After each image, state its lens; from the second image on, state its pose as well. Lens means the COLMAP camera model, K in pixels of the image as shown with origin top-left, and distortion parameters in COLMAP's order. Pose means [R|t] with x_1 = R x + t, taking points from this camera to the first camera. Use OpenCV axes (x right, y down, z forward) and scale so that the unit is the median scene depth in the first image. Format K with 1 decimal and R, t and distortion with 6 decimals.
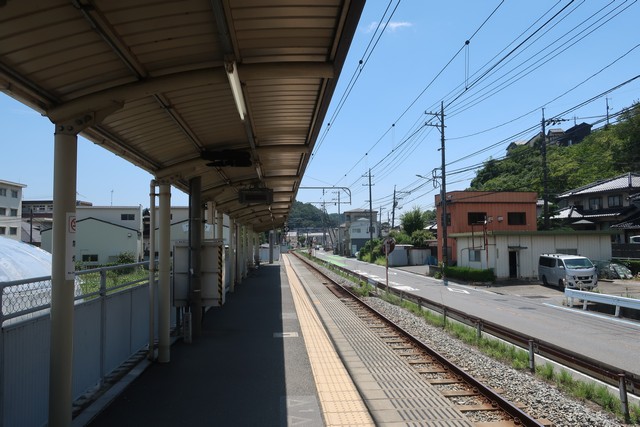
lens RADIAL K [[503.1, 0, 320.0], [0, 503.1, 213.5], [0, 0, 1]] dist [-0.005162, 0.003616]
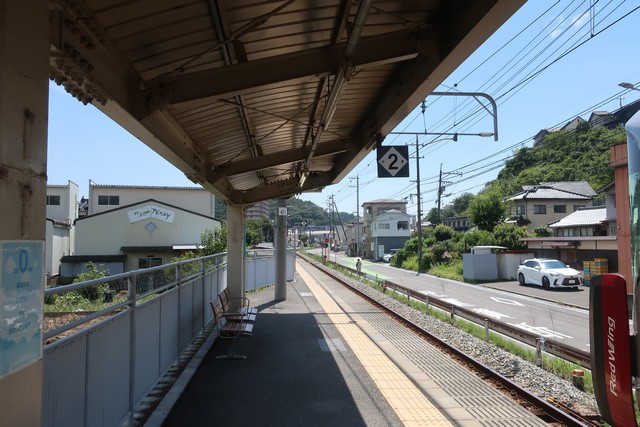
lens RADIAL K [[503.1, 0, 320.0], [0, 503.1, 213.5], [0, 0, 1]] dist [-0.005162, 0.003616]
pose [[0.999980, 0.005001, 0.003852, -0.029239], [-0.005009, 0.999986, 0.001882, 0.015512], [-0.003842, -0.001901, 0.999991, 0.268069]]
